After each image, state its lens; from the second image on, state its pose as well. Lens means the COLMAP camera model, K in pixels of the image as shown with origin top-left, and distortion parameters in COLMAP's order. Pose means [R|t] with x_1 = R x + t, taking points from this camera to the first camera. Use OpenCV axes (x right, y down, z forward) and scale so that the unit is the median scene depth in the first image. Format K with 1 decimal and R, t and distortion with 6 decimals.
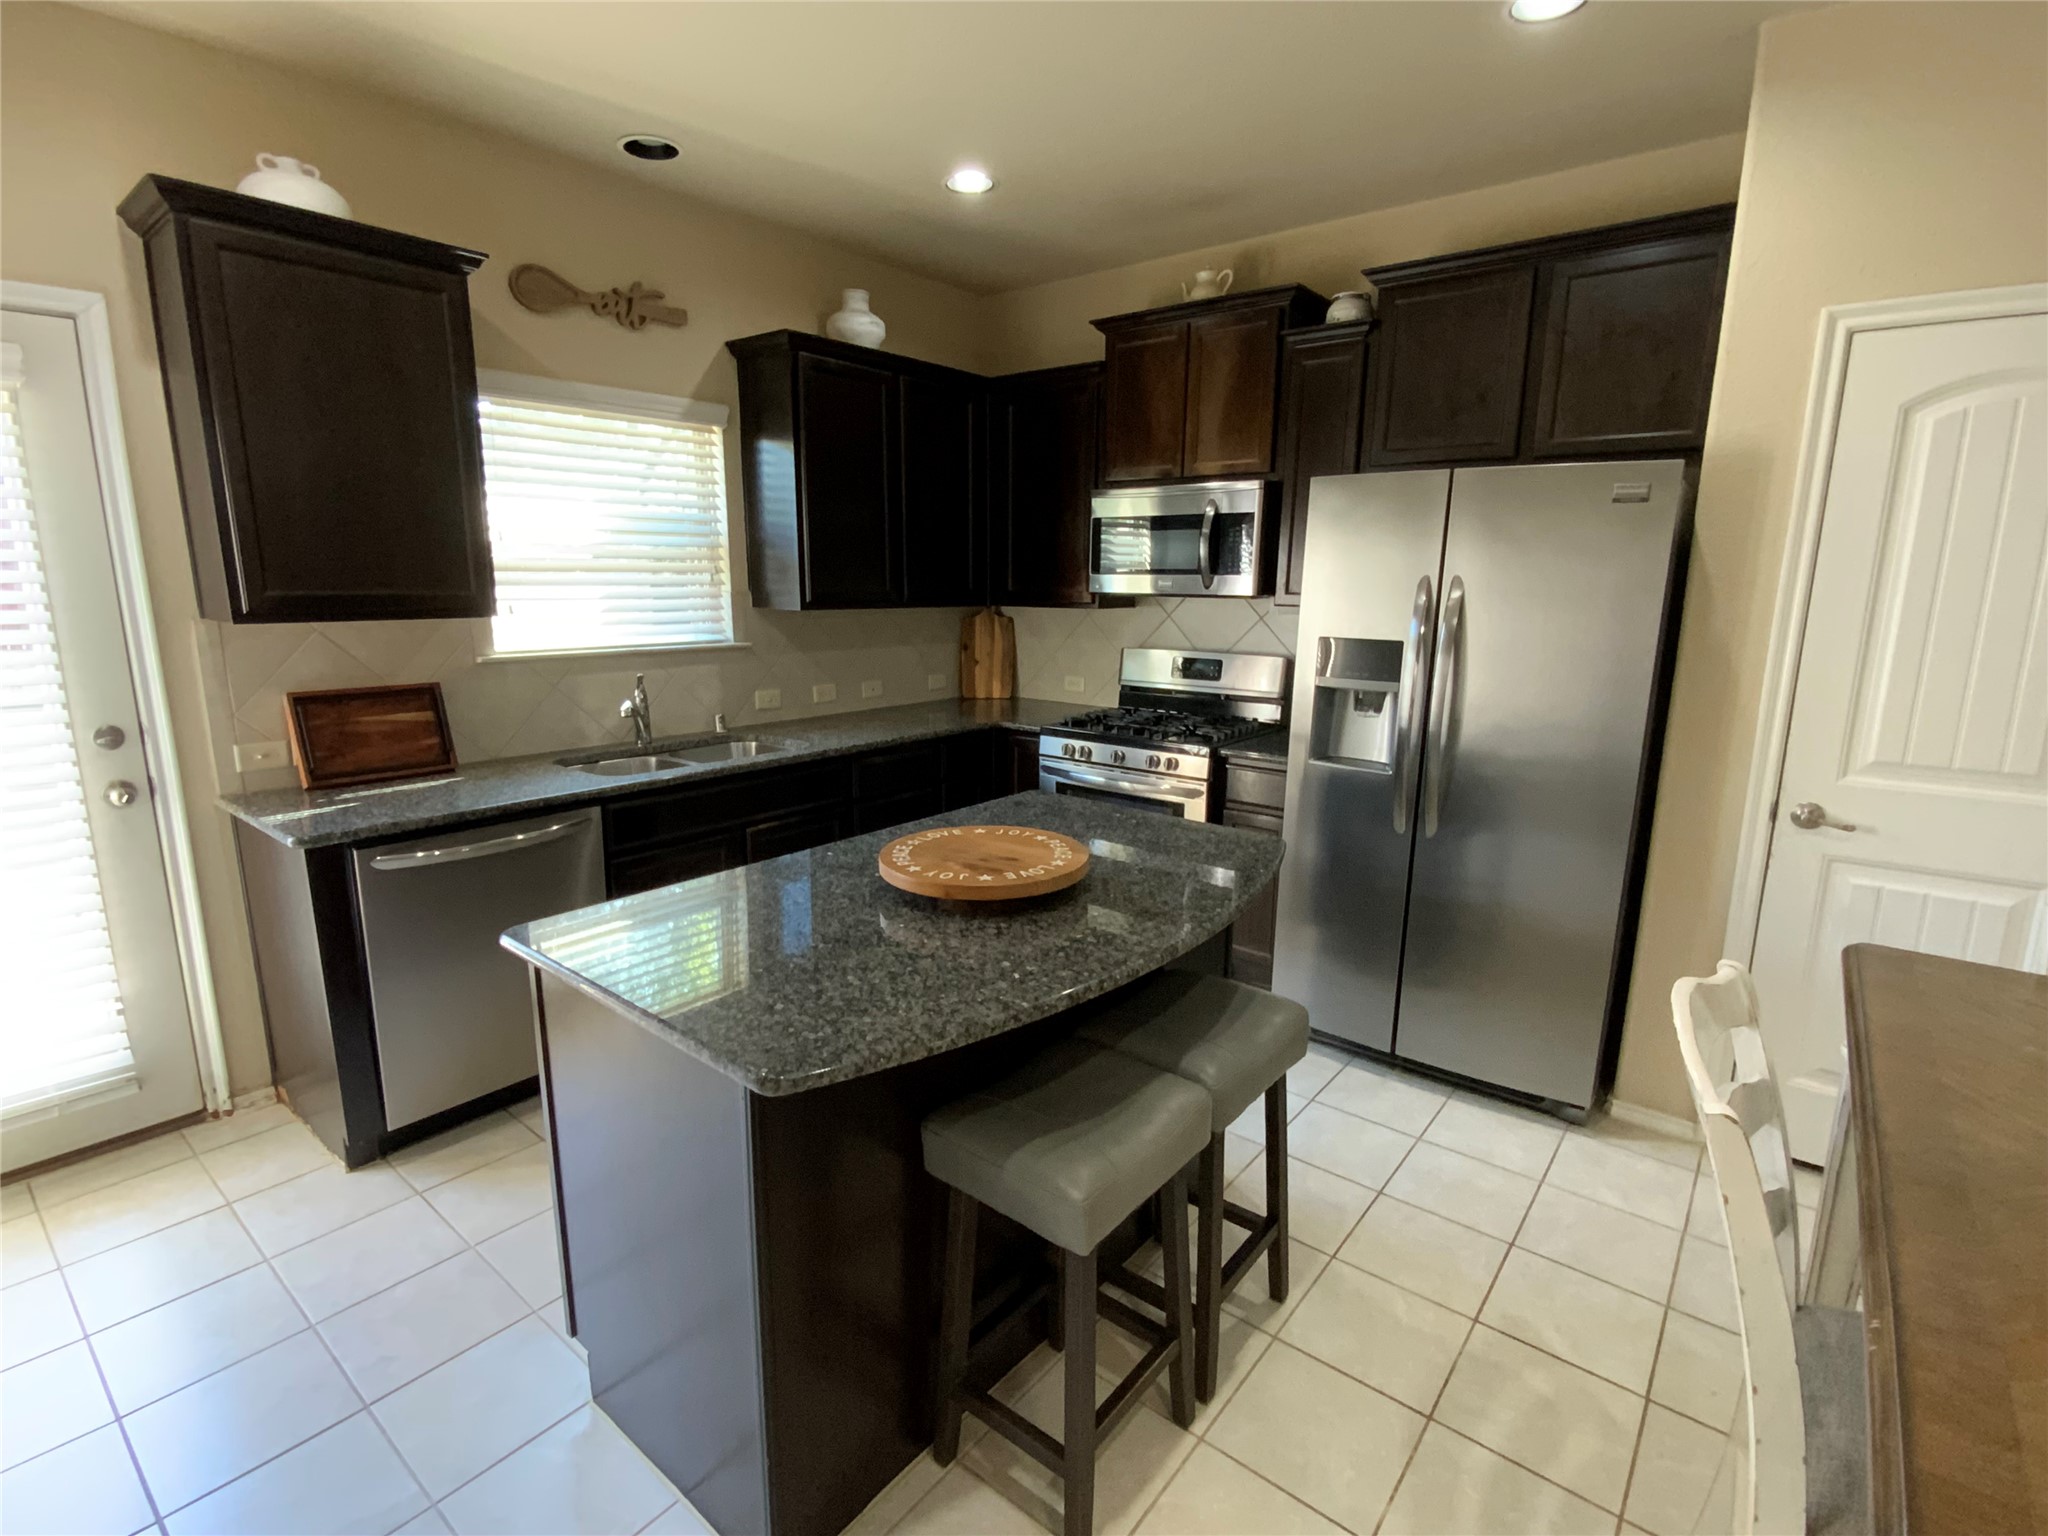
lens RADIAL K [[969.9, 0, 1004.3], [0, 969.9, 771.2], [0, 0, 1]] dist [0.018021, -0.012427]
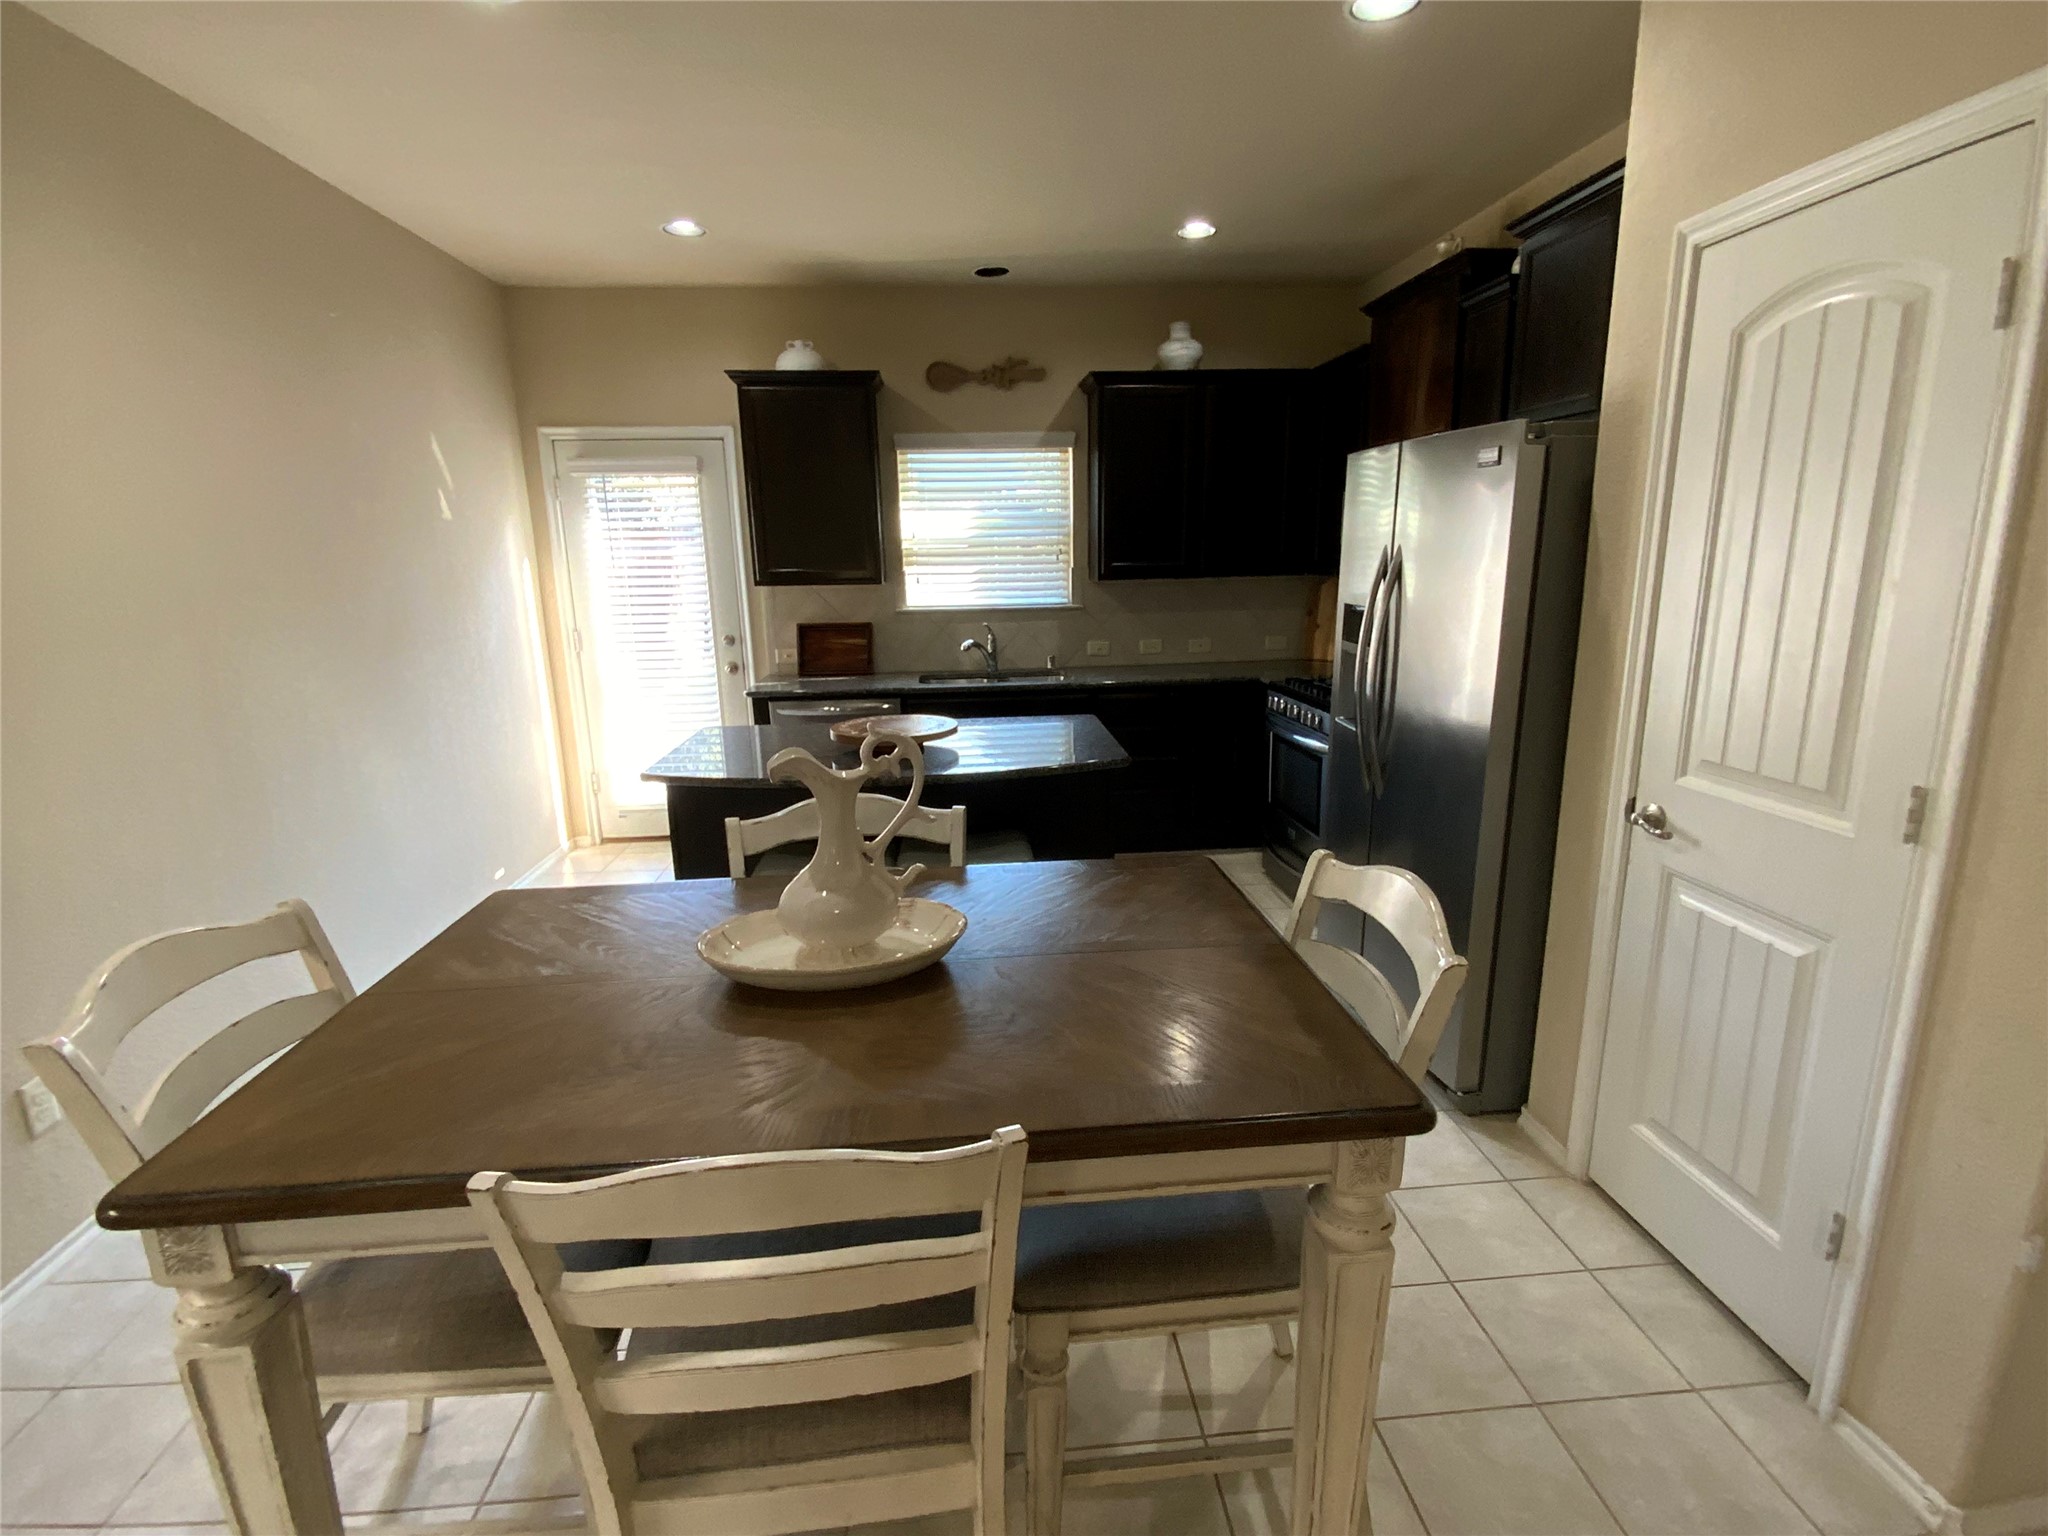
lens RADIAL K [[969.9, 0, 1036.8], [0, 969.9, 774.2], [0, 0, 1]] dist [0.018021, -0.012427]
pose [[0.698994, 0.140561, -0.701178, 0.860226], [-0.119762, 0.989654, 0.079001, 0.003597], [0.705028, 0.028753, 0.708596, 0.002944]]
